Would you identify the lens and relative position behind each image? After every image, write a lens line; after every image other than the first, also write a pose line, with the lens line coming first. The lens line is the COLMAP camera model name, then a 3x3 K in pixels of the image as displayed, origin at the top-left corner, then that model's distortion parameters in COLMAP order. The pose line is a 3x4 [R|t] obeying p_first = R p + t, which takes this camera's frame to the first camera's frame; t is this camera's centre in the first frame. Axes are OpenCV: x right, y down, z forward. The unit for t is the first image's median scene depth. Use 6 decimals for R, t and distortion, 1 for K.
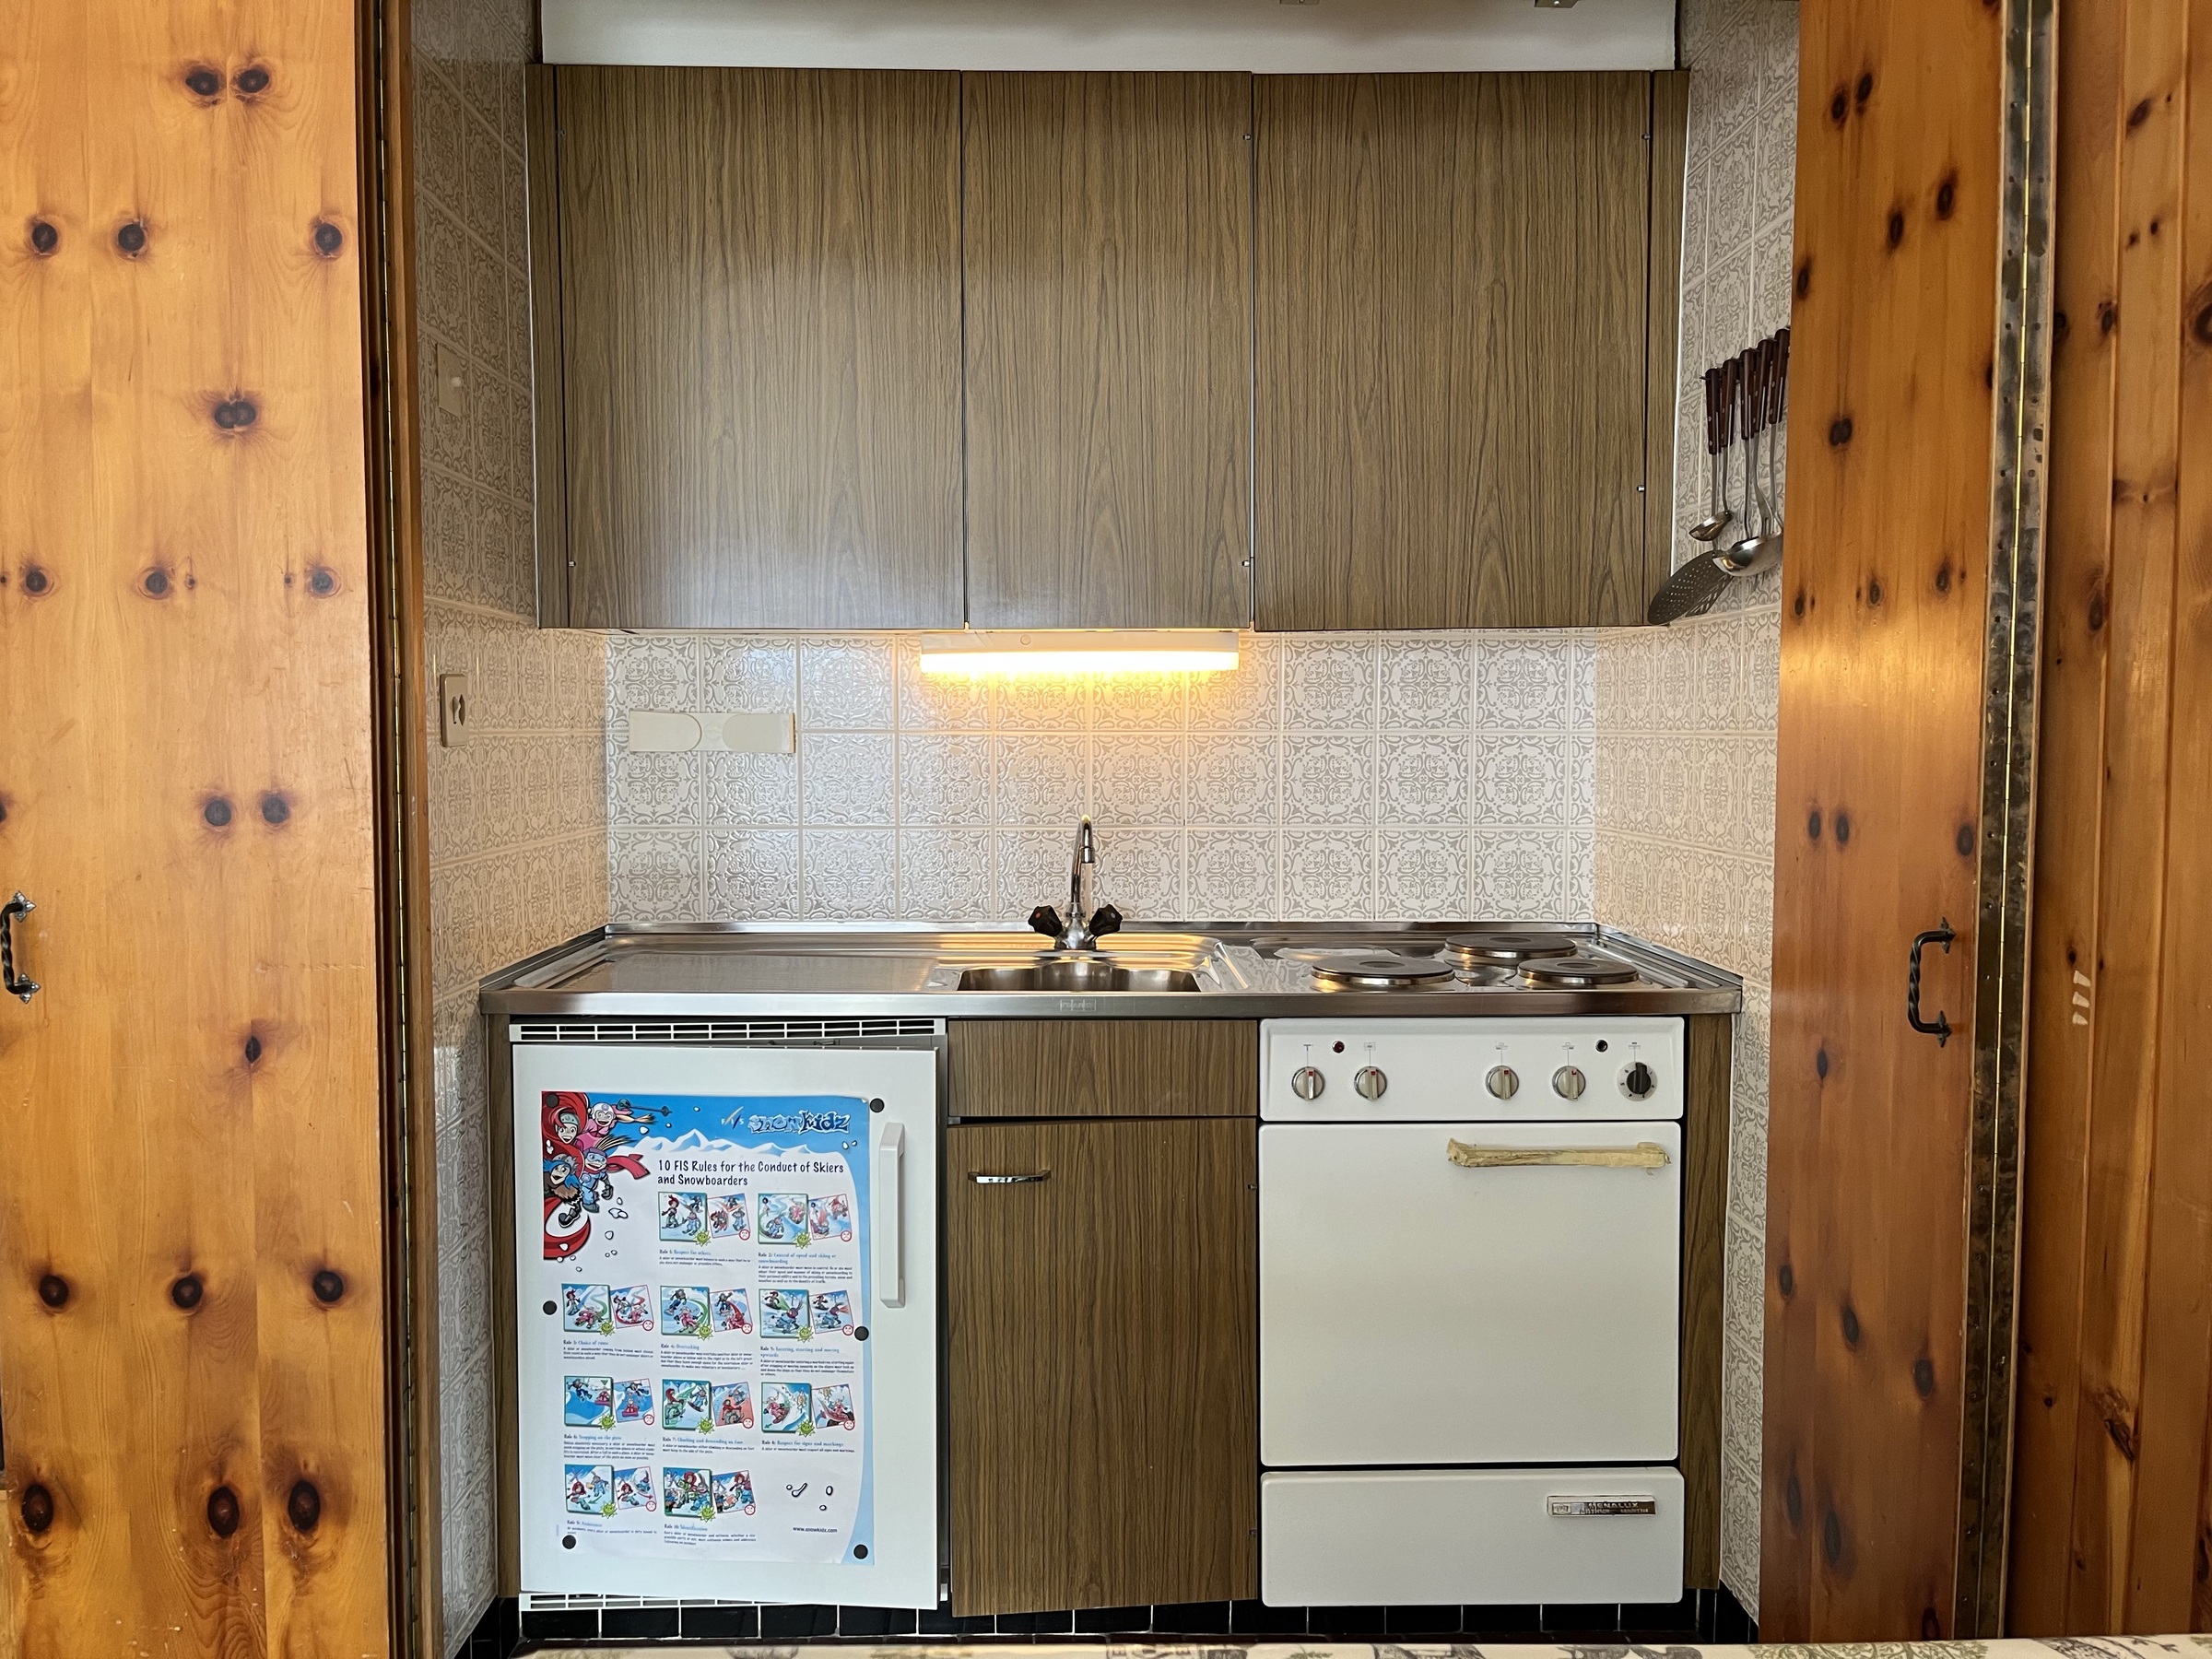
lens RADIAL K [[1687.7, 0, 1106.0], [0, 1687.7, 829.5], [0, 0, 1]] dist [0.000374, -0.000058]
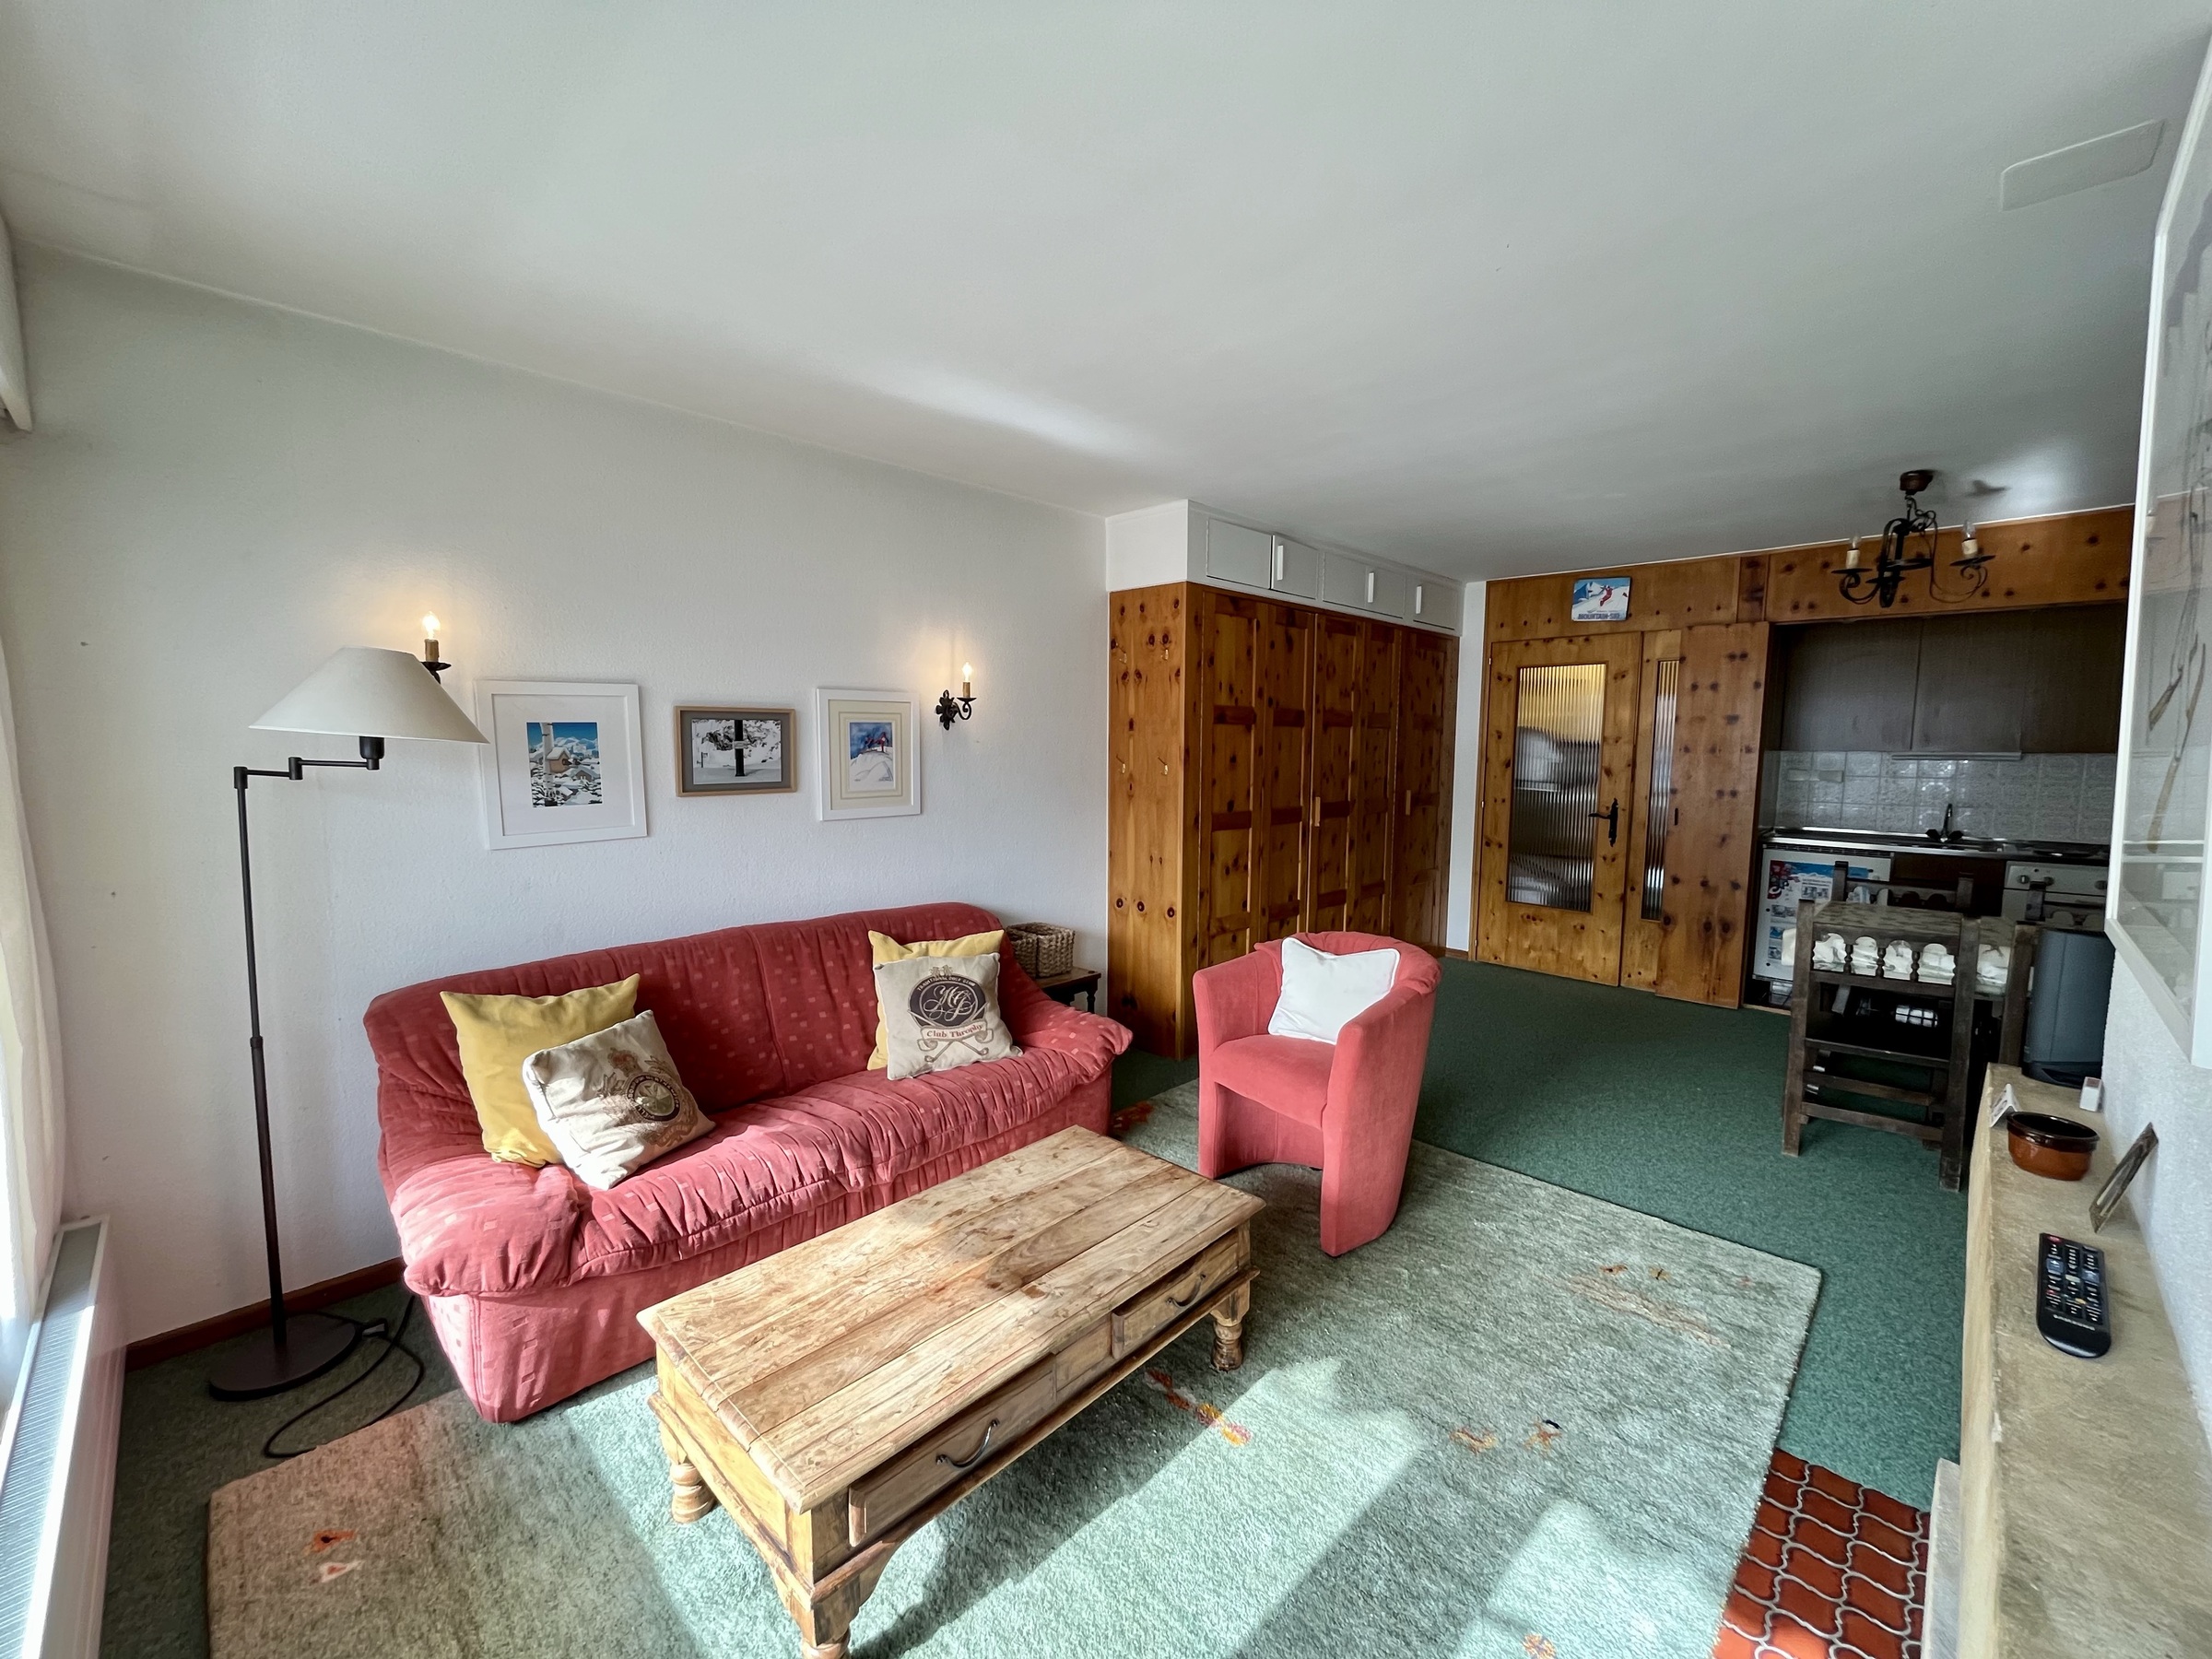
lens RADIAL K [[889.3, 0, 1106.0], [0, 889.3, 829.5], [0, 0, 1]] dist [-0.001969, -0.000804]
pose [[0.704161, 0.072797, -0.706299, 0.089057], [-0.046621, 0.997324, 0.056312, 0.033960], [0.708509, -0.006724, 0.705670, -2.286878]]
